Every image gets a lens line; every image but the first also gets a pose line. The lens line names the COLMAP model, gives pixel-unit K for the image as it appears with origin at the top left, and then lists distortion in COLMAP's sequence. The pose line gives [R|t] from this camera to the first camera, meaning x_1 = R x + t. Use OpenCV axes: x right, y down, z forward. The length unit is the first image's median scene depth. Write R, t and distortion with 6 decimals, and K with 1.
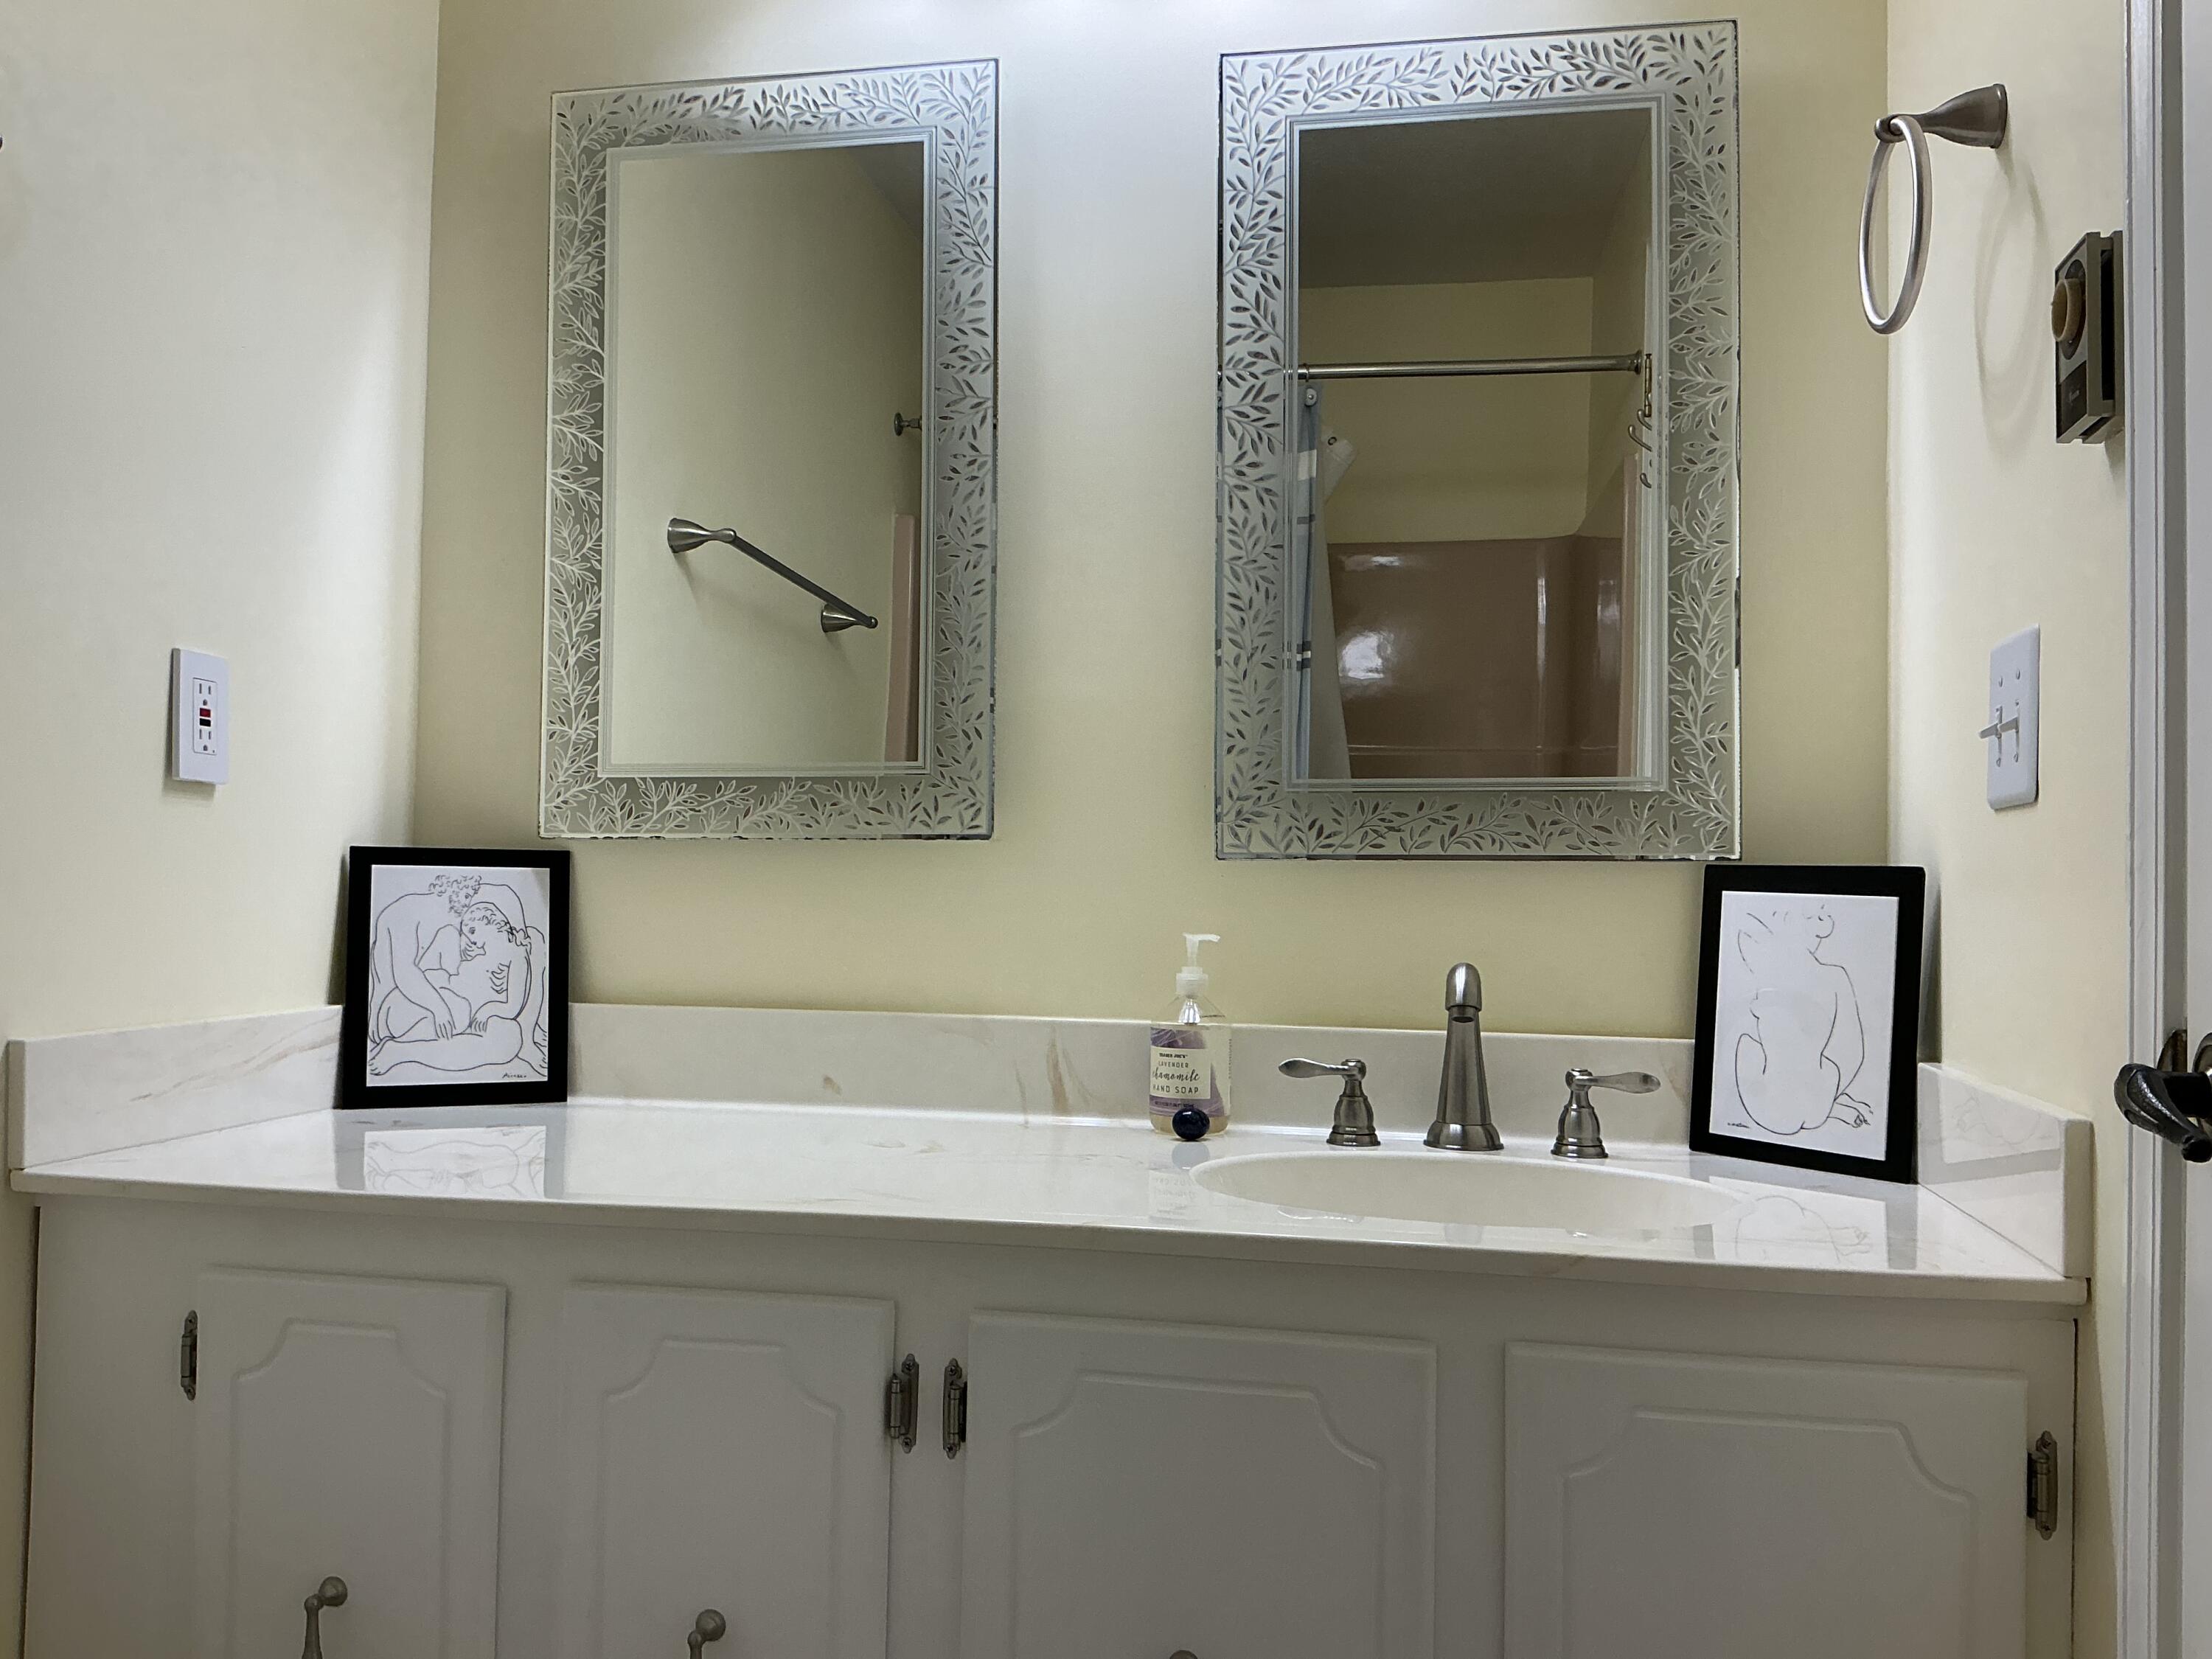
lens RADIAL K [[1853.8, 0, 1165.7], [0, 1853.8, 896.2], [0, 0, 1]] dist [0.112294, -0.211292]
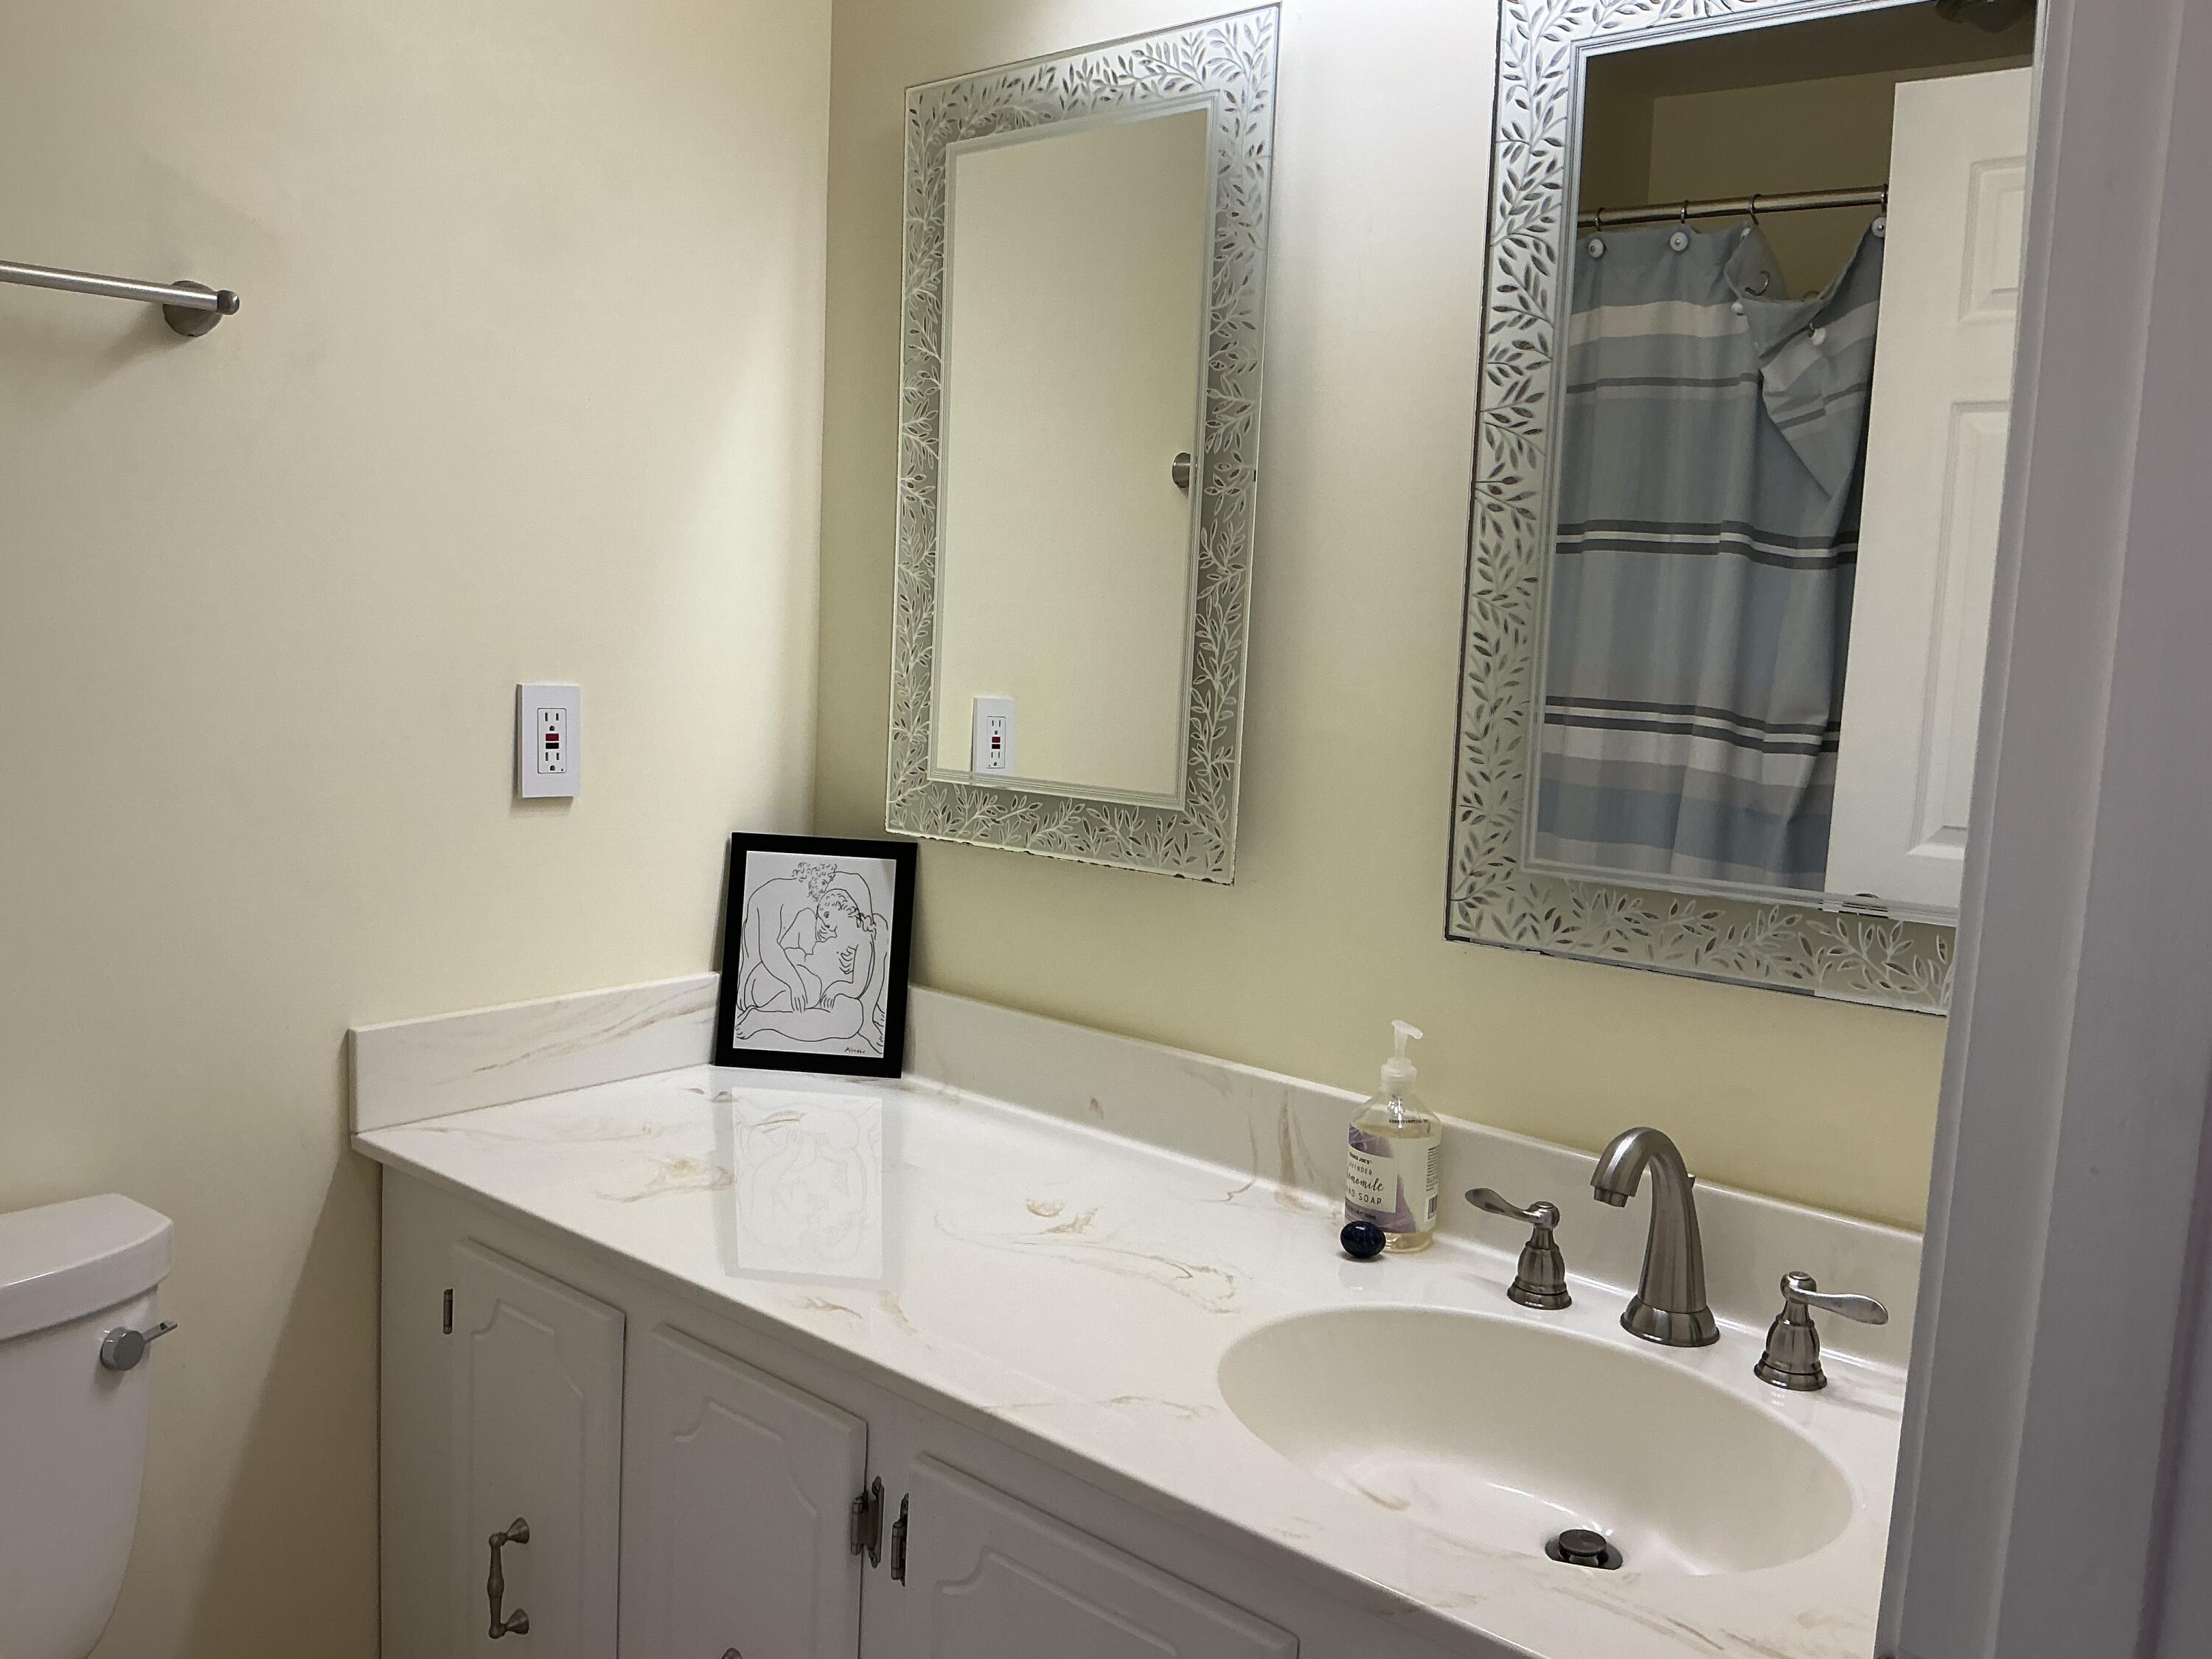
lens RADIAL K [[1853.8, 0, 1046.5], [0, 1853.8, 926.2], [0, 0, 1]] dist [0.112294, -0.211292]
pose [[0.858299, 0.102906, -0.502726, 0.299917], [-0.036449, 0.989437, 0.140304, -0.139146], [0.511854, -0.102098, 0.852984, 0.154210]]
